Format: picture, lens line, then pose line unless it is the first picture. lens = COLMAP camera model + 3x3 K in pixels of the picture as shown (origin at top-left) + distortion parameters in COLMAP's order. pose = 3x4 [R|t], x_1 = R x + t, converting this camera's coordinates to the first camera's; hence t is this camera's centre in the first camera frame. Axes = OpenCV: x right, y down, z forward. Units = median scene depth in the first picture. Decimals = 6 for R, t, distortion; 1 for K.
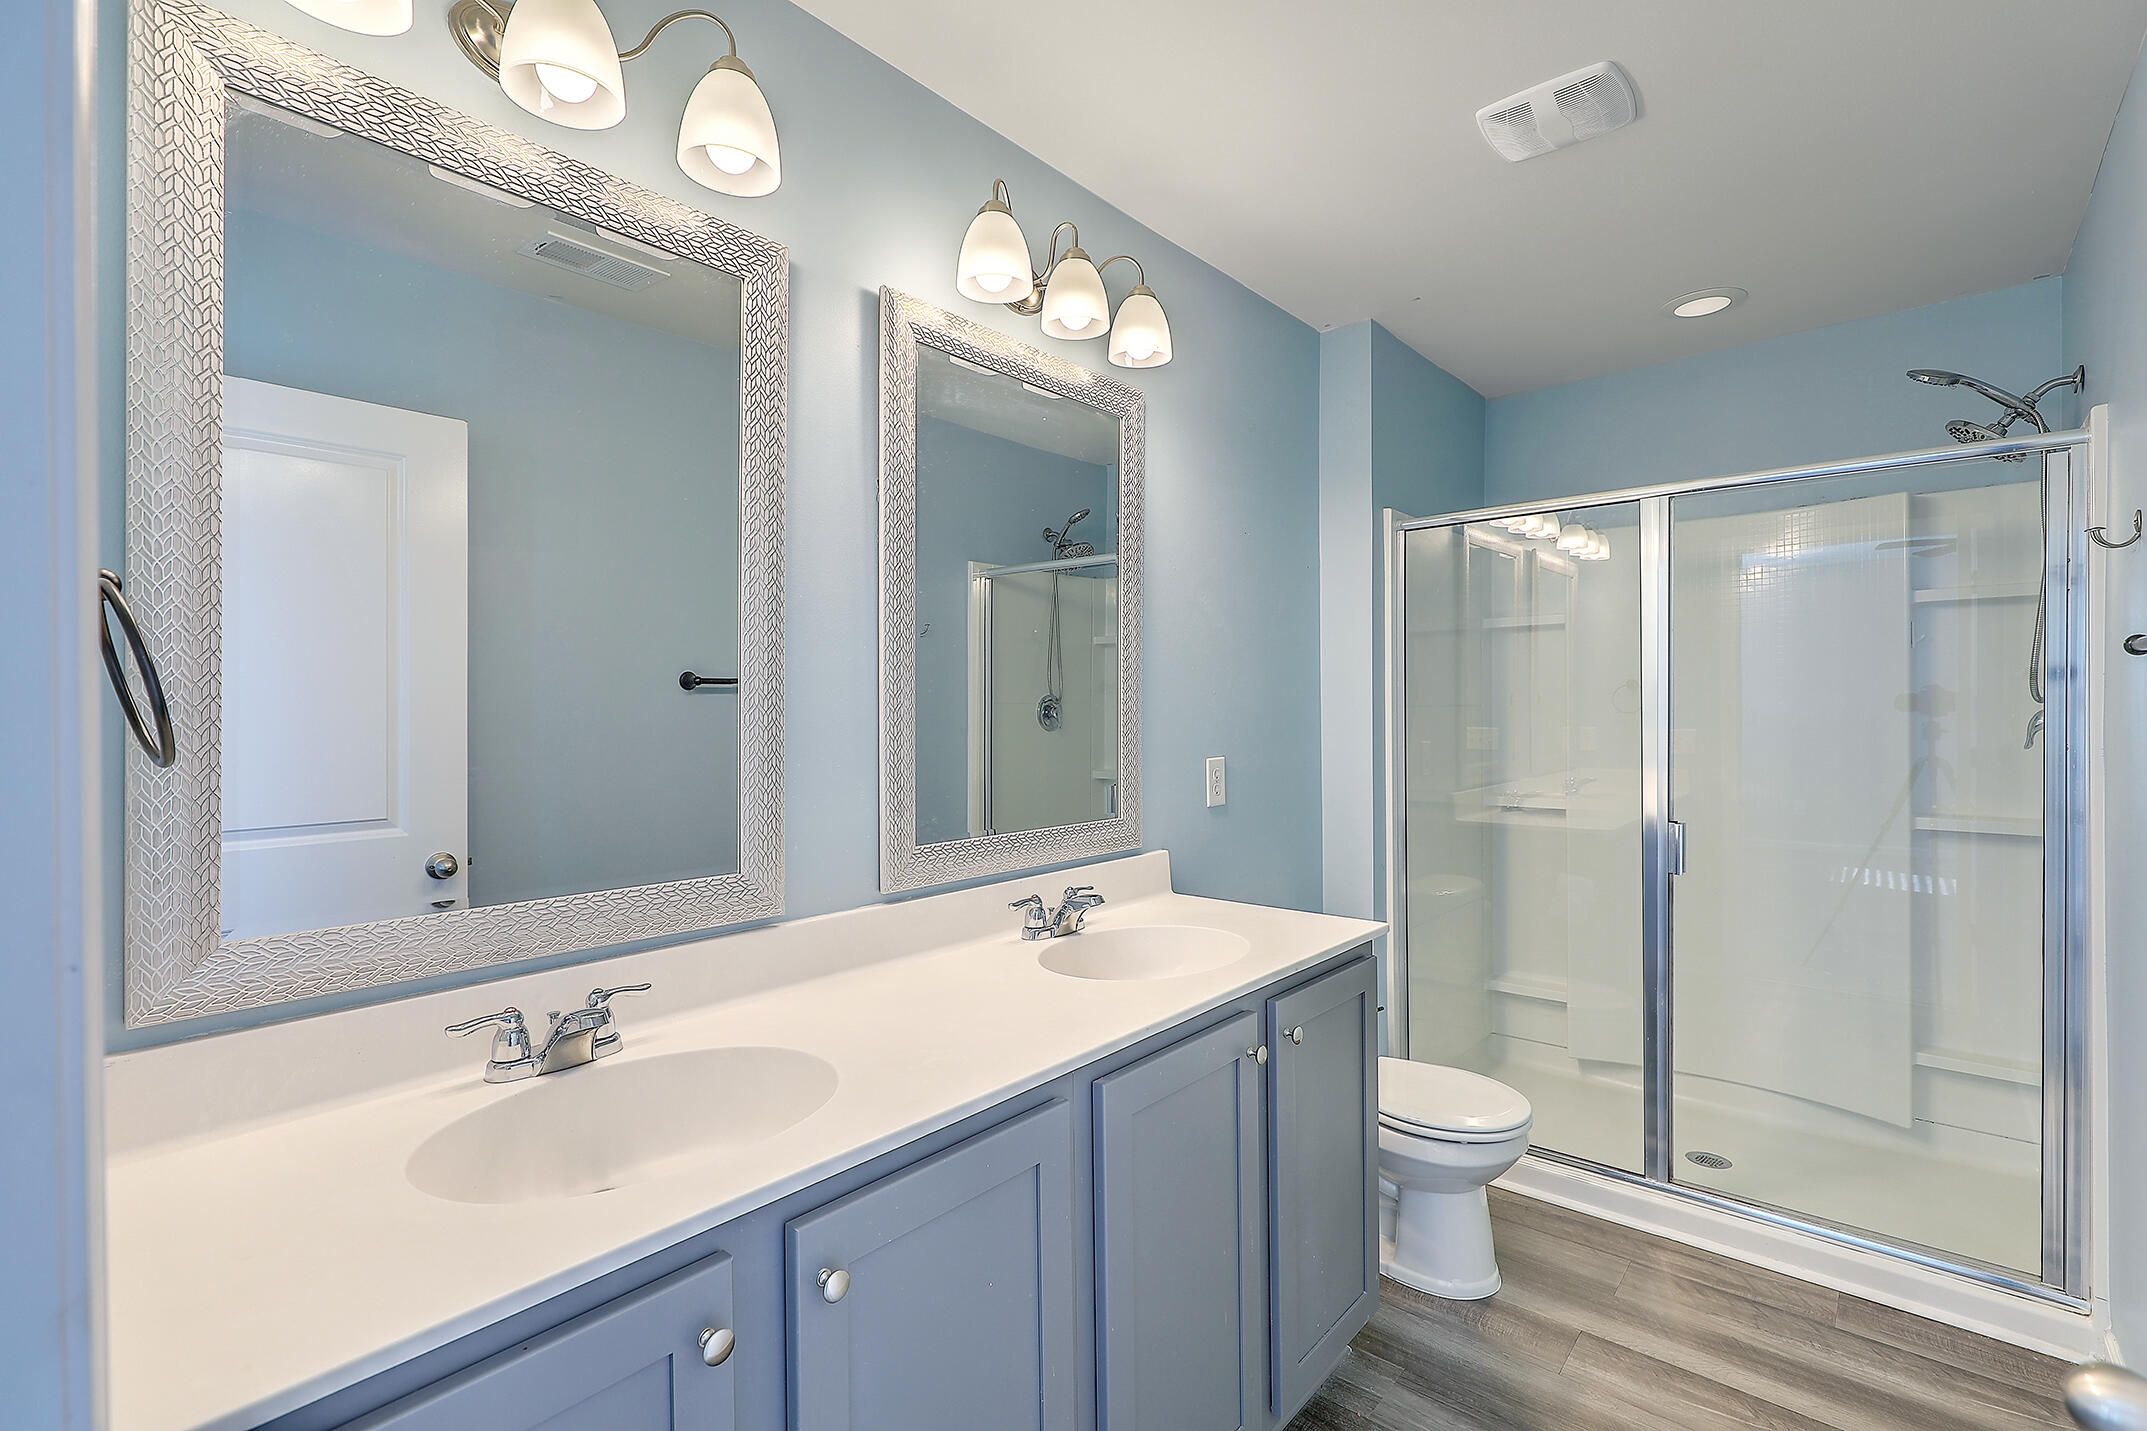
lens RADIAL K [[974.9, 0, 1070.2], [0, 974.9, 731.0], [0, 0, 1]] dist [0.000556, 0.000173]
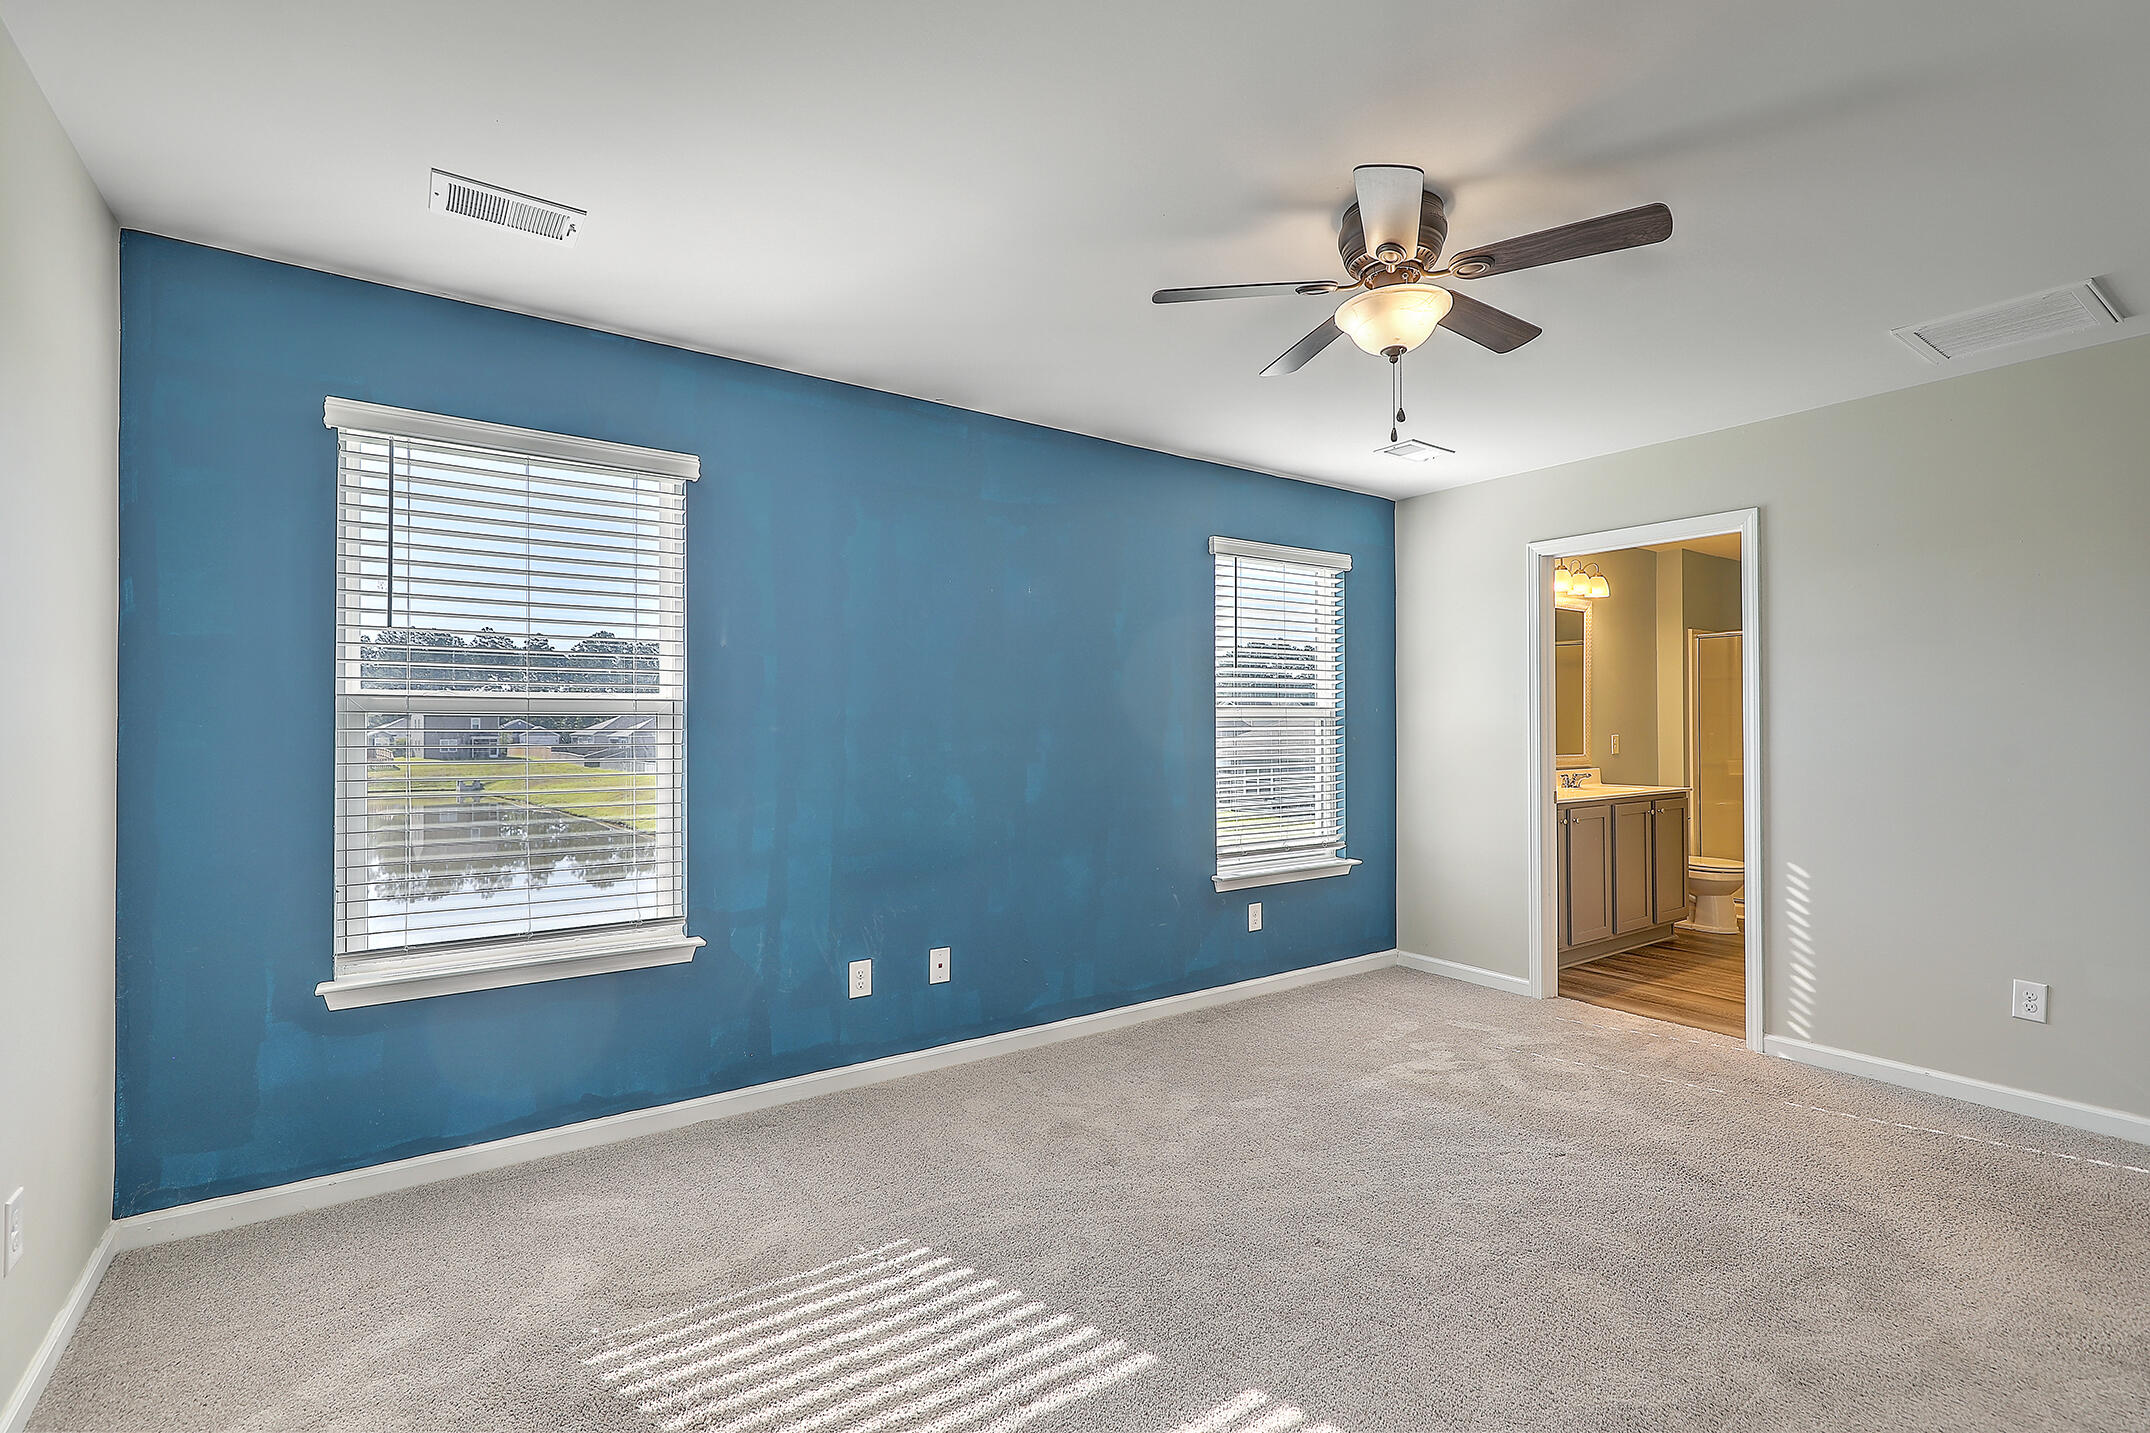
lens RADIAL K [[977.6, 0, 1086.7], [0, 977.6, 714.1], [0, 0, 1]] dist [-0.000079, 0.000050]
pose [[0.970276, -0.000170, -0.242002, -0.640889], [-0.007441, 0.999506, -0.030535, 0.069314], [0.241888, 0.031428, 0.969795, -2.025220]]
